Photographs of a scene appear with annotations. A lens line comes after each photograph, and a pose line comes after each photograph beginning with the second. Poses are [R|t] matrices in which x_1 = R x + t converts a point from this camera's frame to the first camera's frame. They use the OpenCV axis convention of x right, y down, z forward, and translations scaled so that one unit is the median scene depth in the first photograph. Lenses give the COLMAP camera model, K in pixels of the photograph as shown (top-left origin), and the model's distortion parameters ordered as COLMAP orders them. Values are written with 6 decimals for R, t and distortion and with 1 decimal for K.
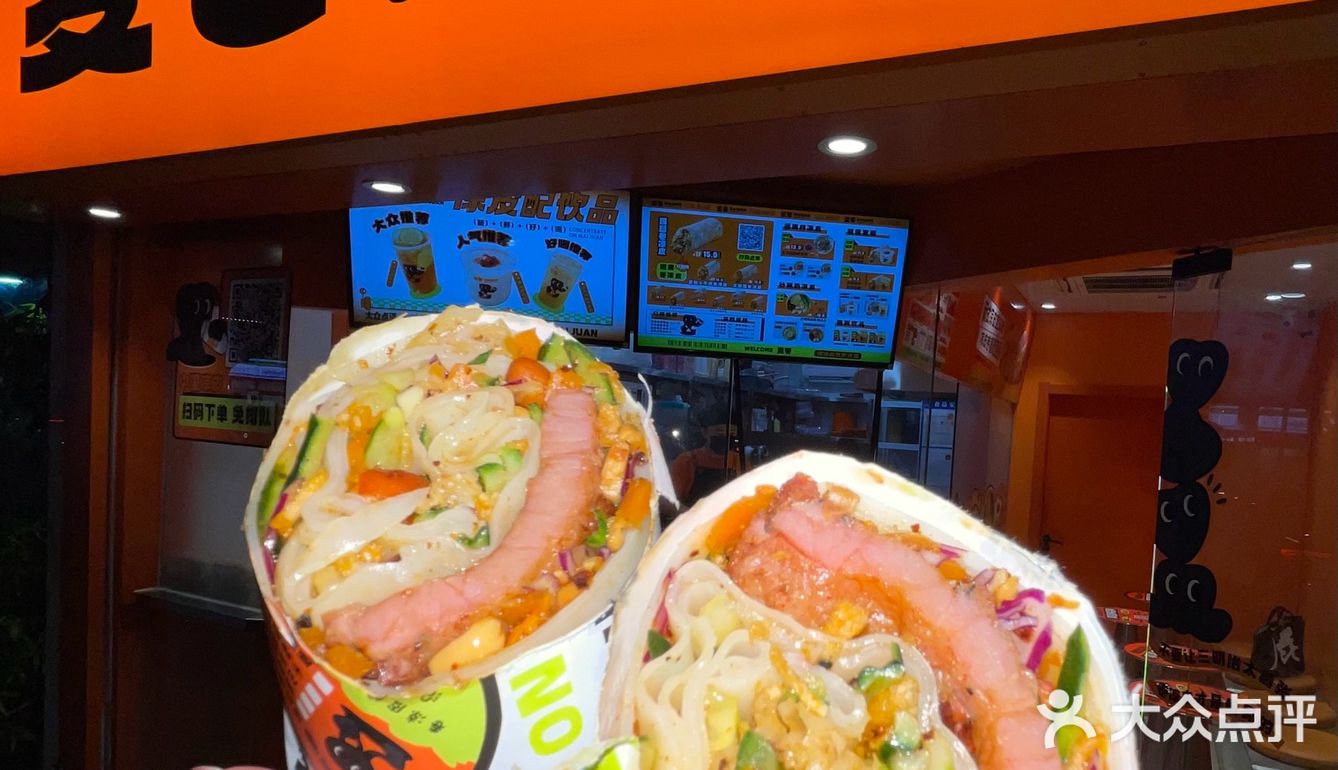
lens RADIAL K [[662.5, 0, 669.4], [0, 662.5, 419.3], [0, 0, 1]] dist [0.002106, -0.000571]
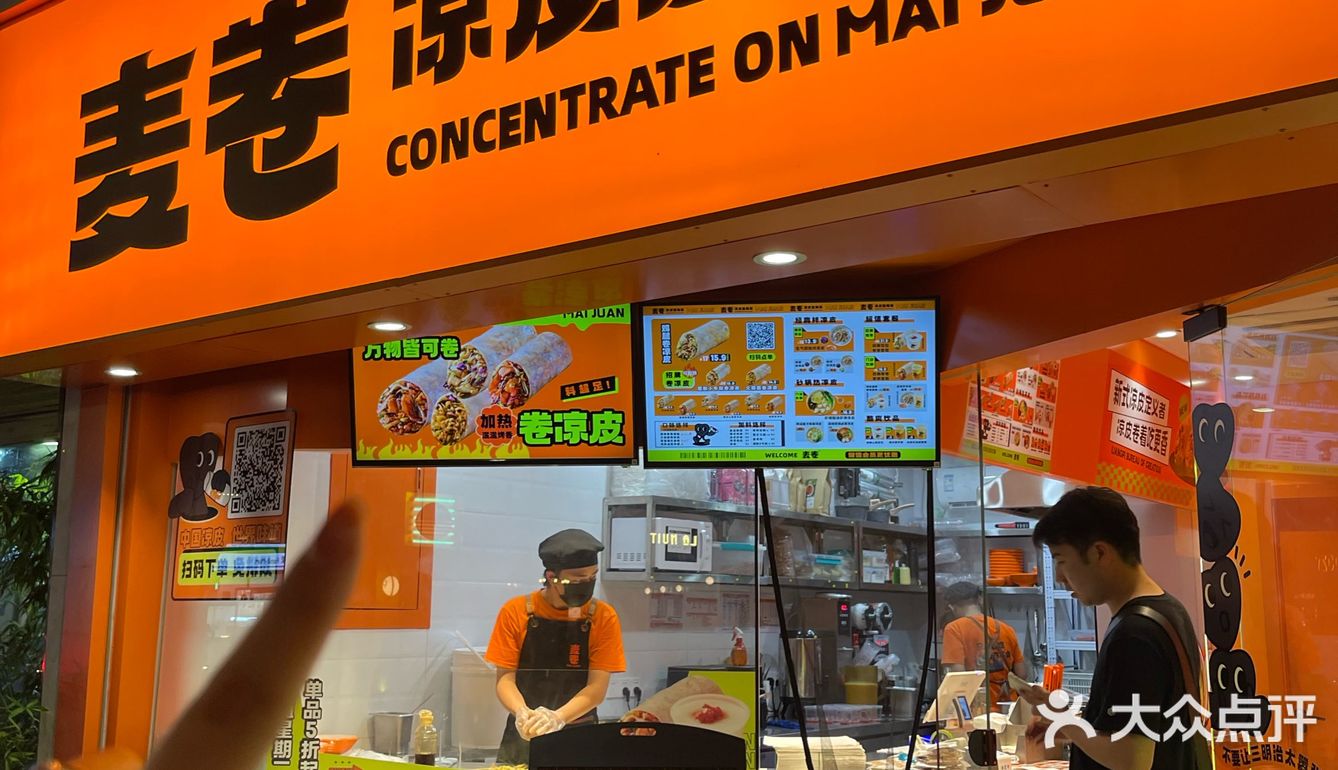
lens RADIAL K [[1378.8, 0, 669.0], [0, 1378.8, 385.0], [0, 0, 1]] dist [0.095818, 0.000963]
pose [[0.977398, -0.087231, -0.192570, 0.357028], [0.043813, 0.974706, -0.219152, 0.204720], [0.206816, 0.205762, 0.956498, -0.836535]]
